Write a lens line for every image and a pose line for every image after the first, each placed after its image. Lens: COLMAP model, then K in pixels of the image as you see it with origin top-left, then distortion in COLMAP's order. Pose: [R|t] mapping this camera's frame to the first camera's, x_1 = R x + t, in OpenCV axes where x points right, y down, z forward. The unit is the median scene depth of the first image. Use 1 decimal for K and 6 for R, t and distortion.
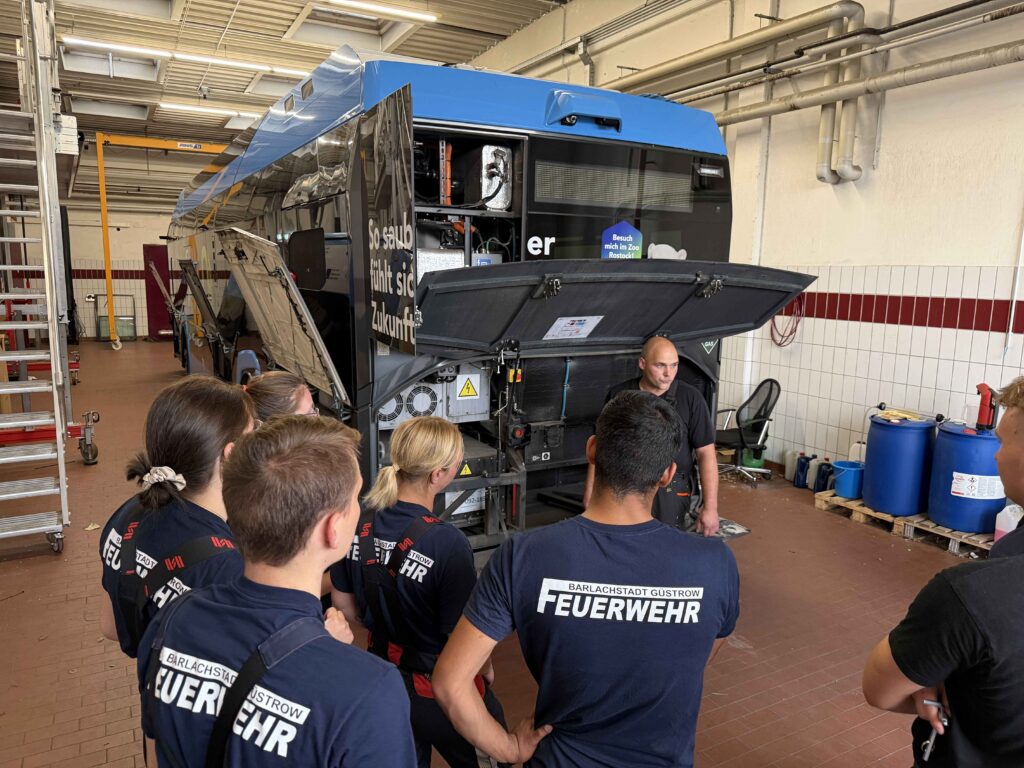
lens RADIAL K [[716.1, 0, 510.2], [0, 716.1, 383.4], [0, 0, 1]] dist [0.003001, -0.000912]
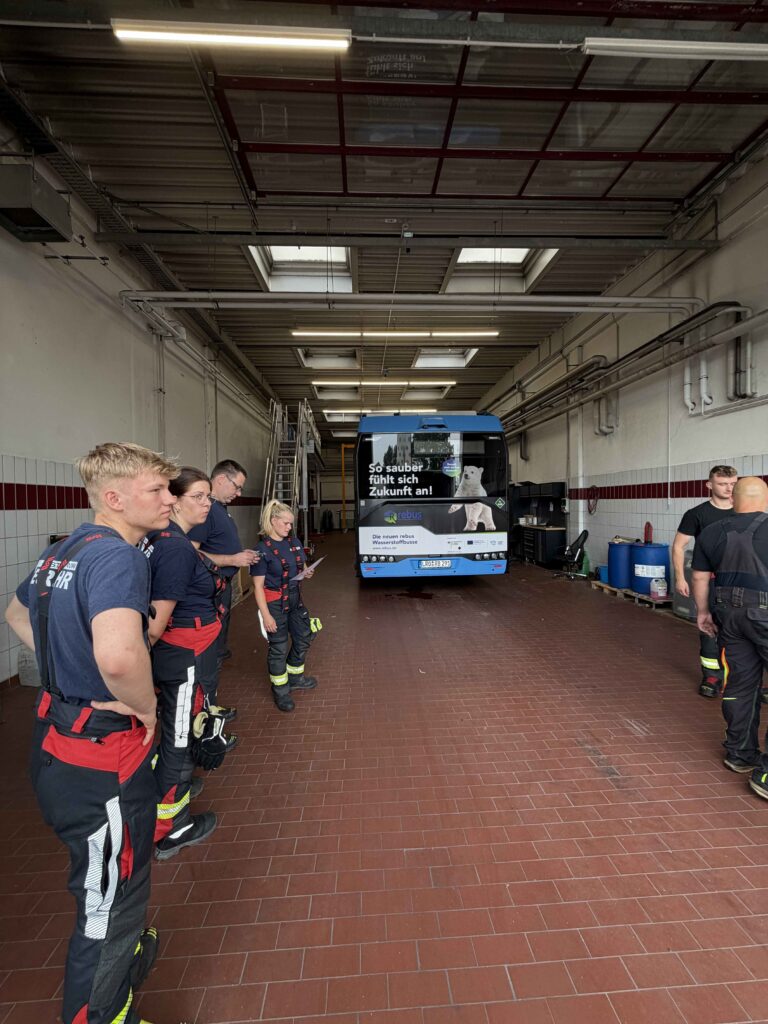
lens RADIAL K [[408.2, 0, 387.1], [0, 408.2, 511.2], [0, 0, 1]] dist [0.000221, 0.000010]
pose [[0.896344, -0.023166, -0.442754, 0.471919], [-0.039799, 0.990398, -0.132393, 0.147606], [0.441570, 0.136291, 0.886815, -0.370555]]
